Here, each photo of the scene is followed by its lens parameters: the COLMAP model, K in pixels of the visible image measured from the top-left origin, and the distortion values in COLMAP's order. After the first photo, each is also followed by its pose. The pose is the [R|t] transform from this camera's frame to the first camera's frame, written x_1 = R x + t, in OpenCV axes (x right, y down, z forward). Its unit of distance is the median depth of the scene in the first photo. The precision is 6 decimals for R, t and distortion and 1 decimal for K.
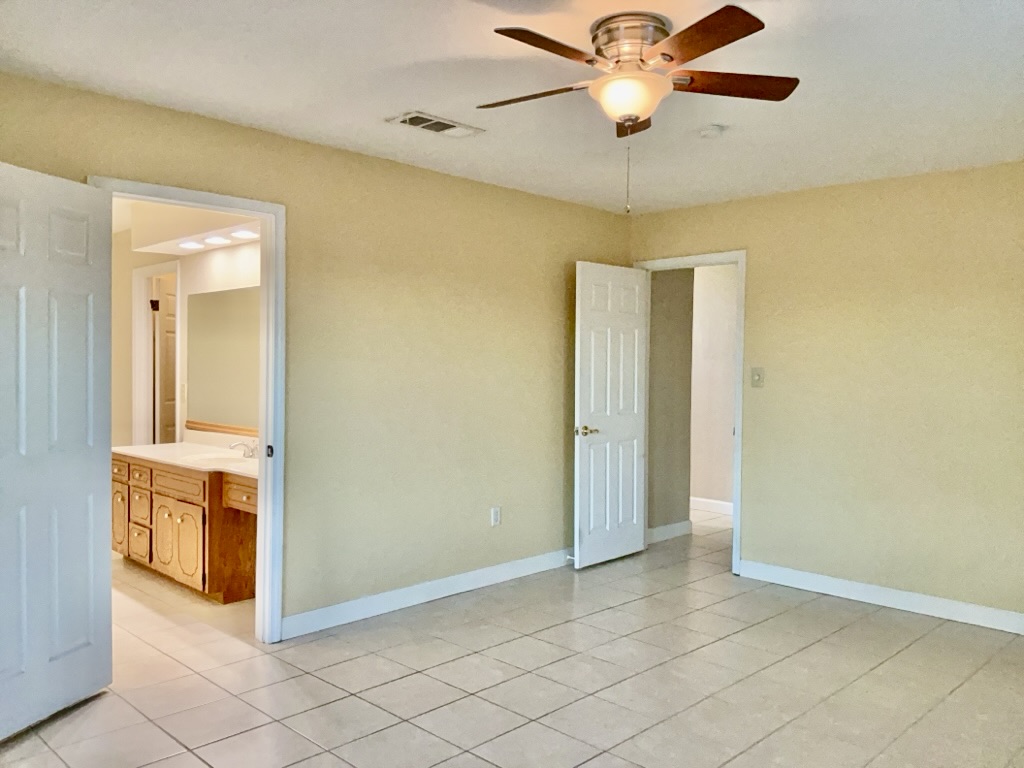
lens RADIAL K [[812.6, 0, 506.6], [0, 812.6, 384.2], [0, 0, 1]] dist [0.098833, -0.212072]
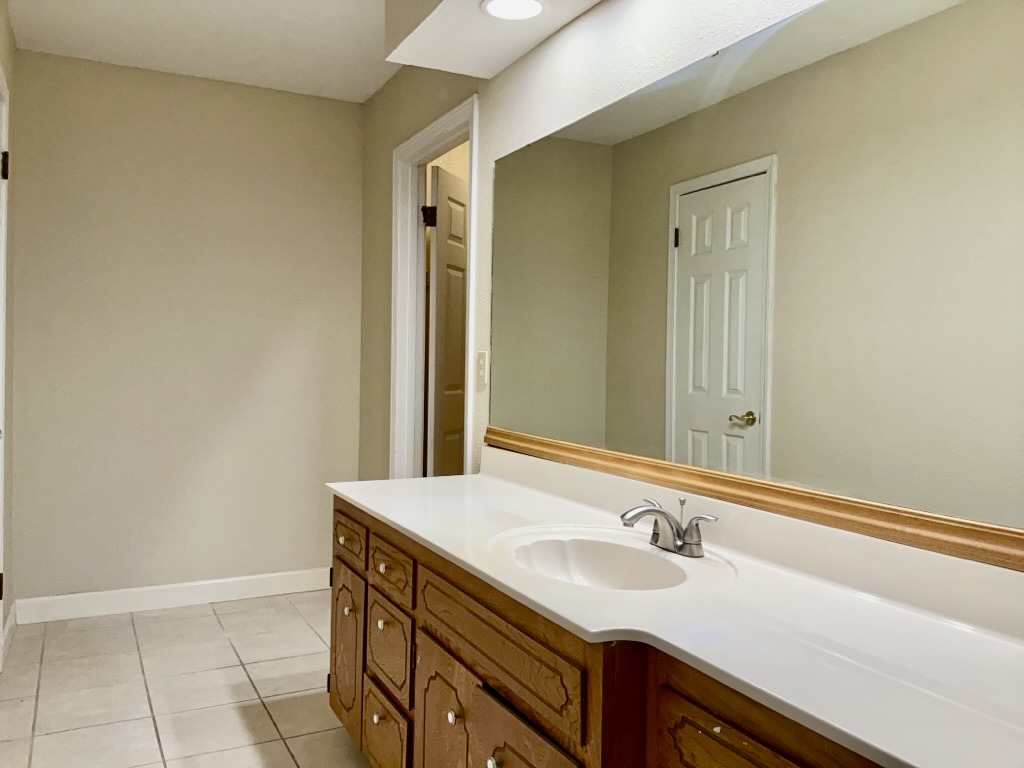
lens RADIAL K [[812.6, 0, 506.6], [0, 812.6, 384.2], [0, 0, 1]] dist [0.098833, -0.212072]
pose [[0.952851, 0.016300, -0.303000, -0.241138], [-0.016699, 0.999860, 0.001277, 0.018019], [0.302979, 0.003843, 0.952990, 0.564708]]
